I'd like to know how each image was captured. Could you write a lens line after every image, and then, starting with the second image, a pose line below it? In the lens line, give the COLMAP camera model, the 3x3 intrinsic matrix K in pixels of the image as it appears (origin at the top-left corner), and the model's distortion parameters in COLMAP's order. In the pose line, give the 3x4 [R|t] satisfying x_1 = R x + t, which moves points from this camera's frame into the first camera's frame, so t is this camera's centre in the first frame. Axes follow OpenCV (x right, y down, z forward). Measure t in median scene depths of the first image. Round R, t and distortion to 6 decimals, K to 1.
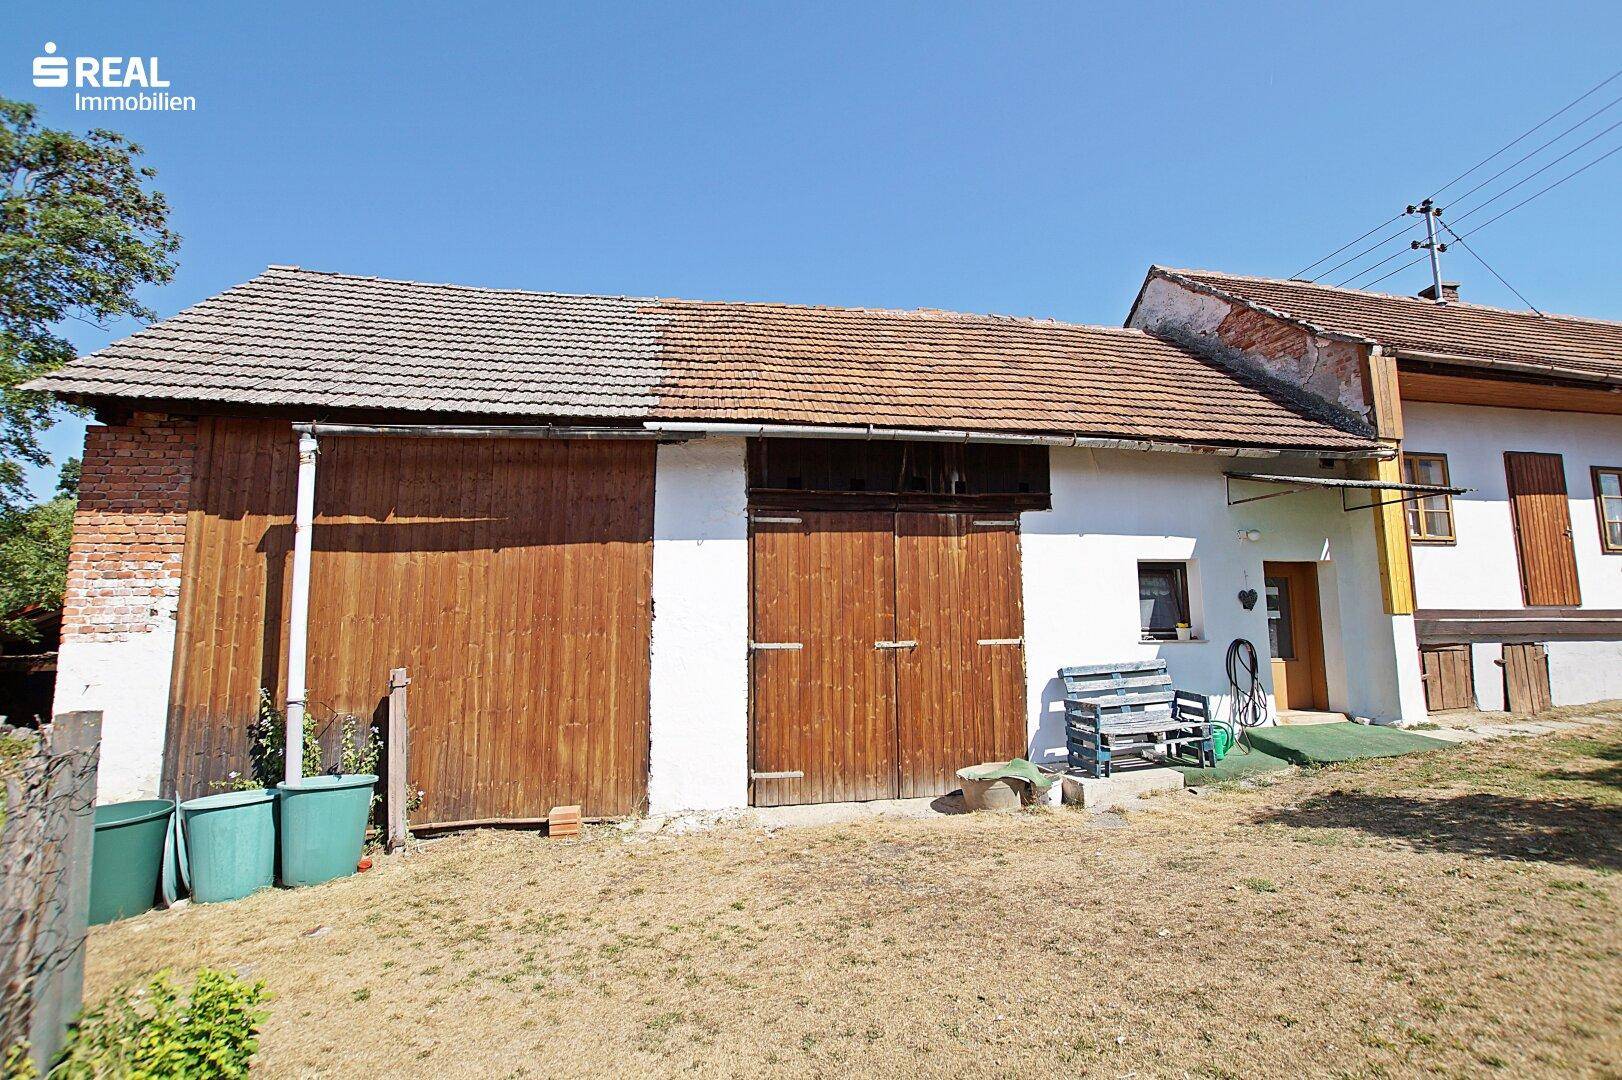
lens RADIAL K [[731.2, 0, 815.5], [0, 731.2, 545.0], [0, 0, 1]] dist [-0.022187, 0.001774]
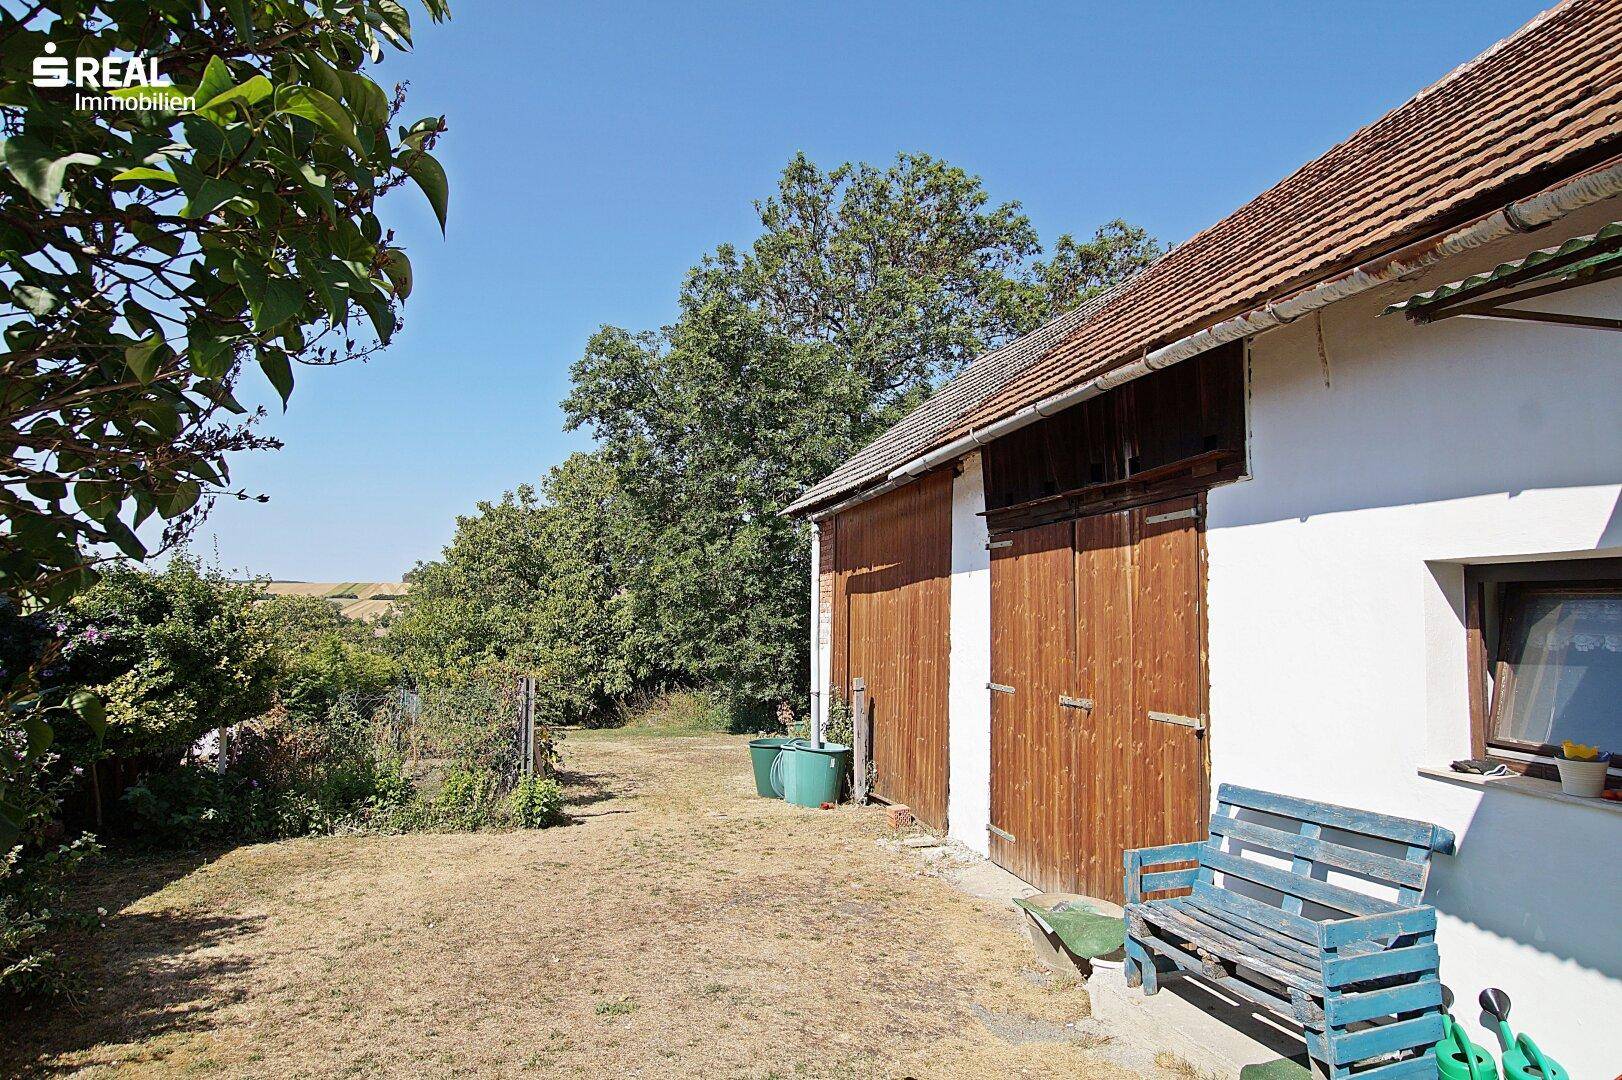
lens RADIAL K [[887.7, 0, 811.4], [0, 887.7, 539.1], [0, 0, 1]] dist [-0.005339, 0.000197]
pose [[0.062468, -0.070988, -0.995519, 0.962534], [0.101526, 0.992745, -0.064419, 0.005144], [0.992870, -0.097047, 0.069222, 0.678141]]
